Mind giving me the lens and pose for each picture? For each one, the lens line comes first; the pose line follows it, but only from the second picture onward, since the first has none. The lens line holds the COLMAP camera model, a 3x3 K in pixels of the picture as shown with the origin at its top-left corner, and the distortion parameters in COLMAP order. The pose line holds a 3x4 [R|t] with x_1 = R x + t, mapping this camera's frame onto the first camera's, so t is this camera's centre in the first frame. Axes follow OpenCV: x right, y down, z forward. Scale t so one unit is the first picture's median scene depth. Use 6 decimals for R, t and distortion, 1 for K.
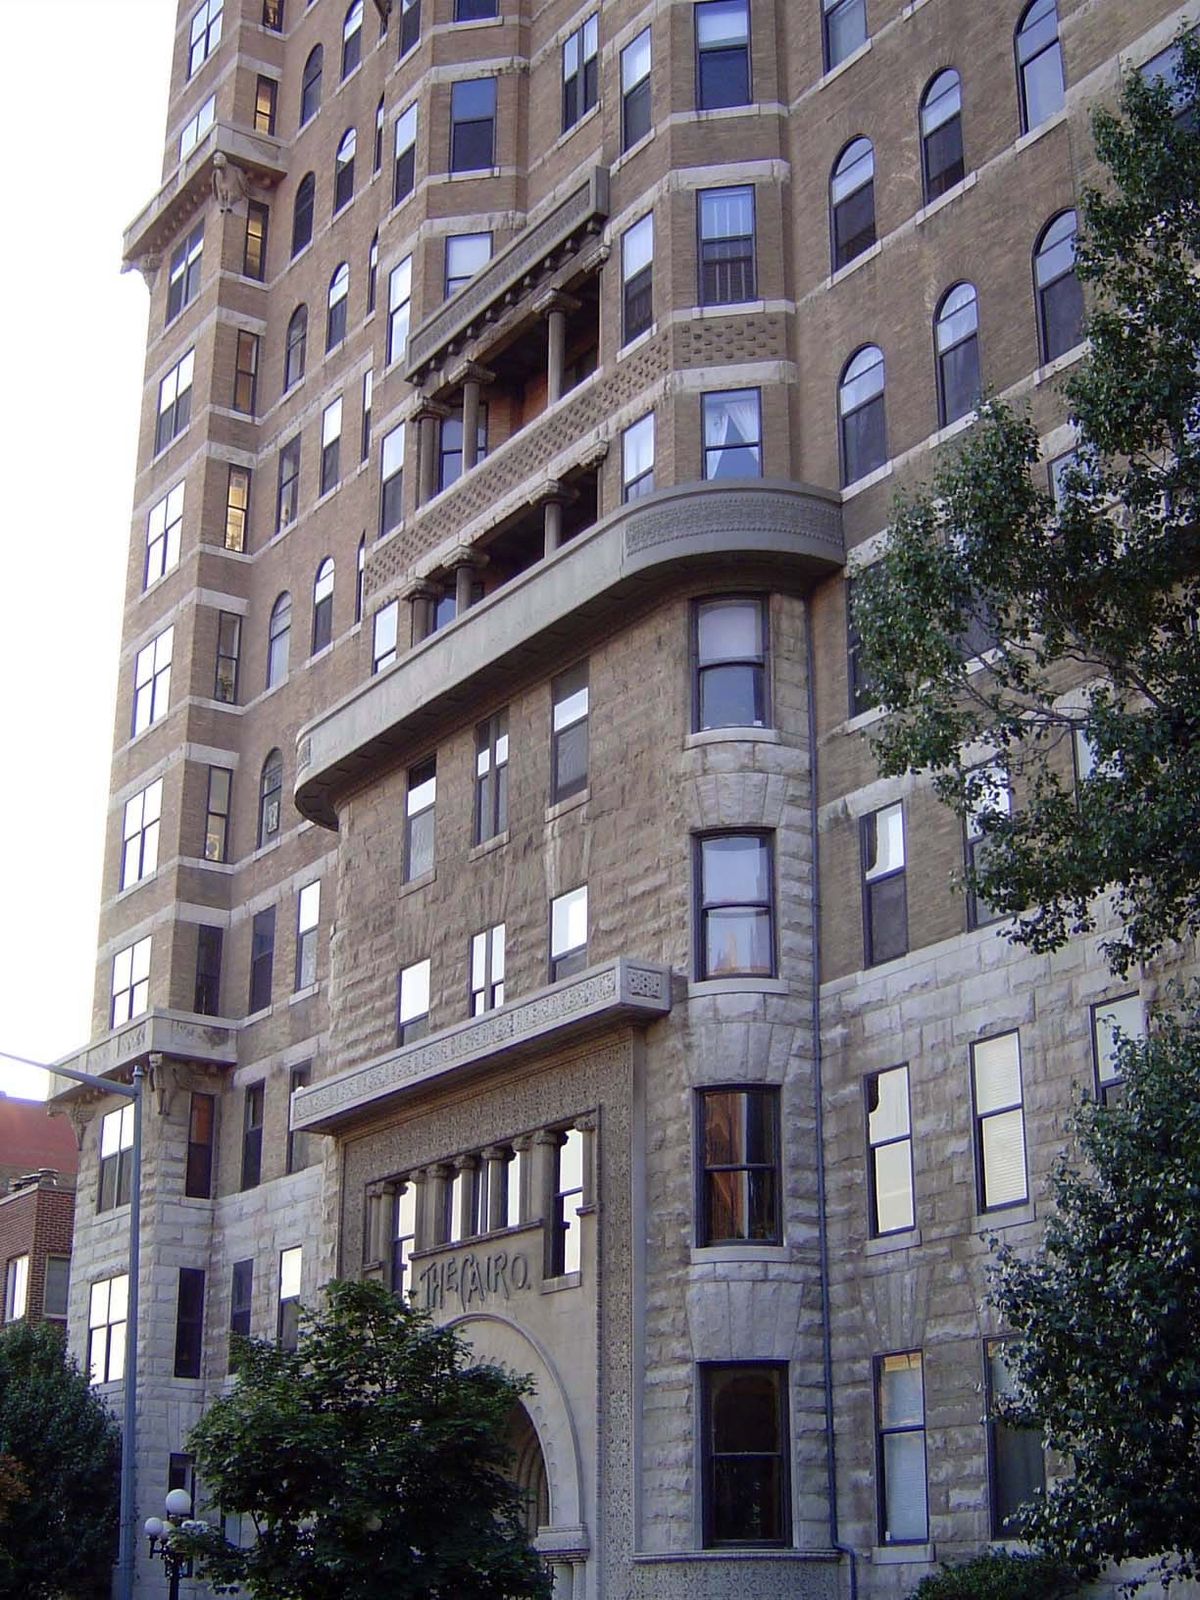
lens RADIAL K [[2367.5, 0, 599.5], [0, 2367.5, 800.6], [0, 0, 1]] dist [-0.098556, 0.000000]
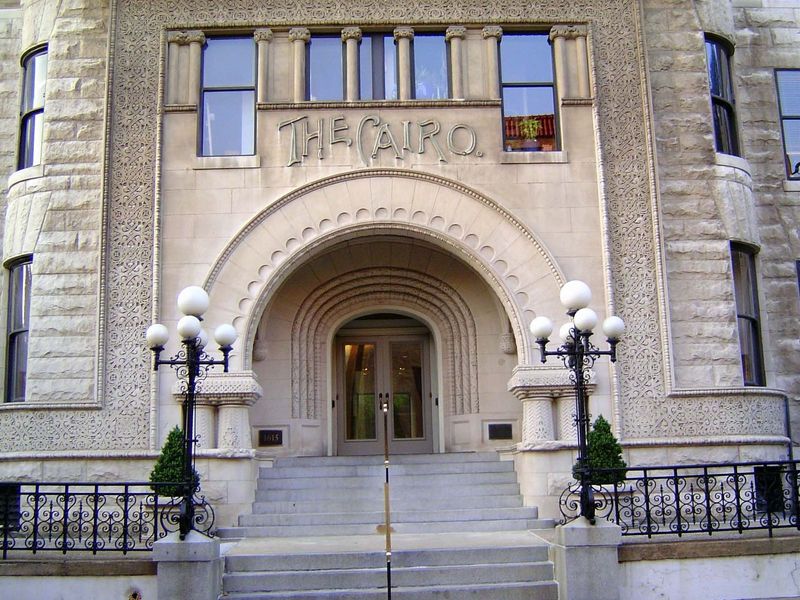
lens RADIAL K [[1010.7, 0, 404.1], [0, 1010.7, 299.4], [0, 0, 1]] dist [-0.123235, 0.000000]
pose [[0.528541, 0.148989, 0.835731, -0.472339], [-0.265621, 0.964070, -0.003882, 0.308680], [-0.806281, -0.219936, 0.549125, 0.823024]]
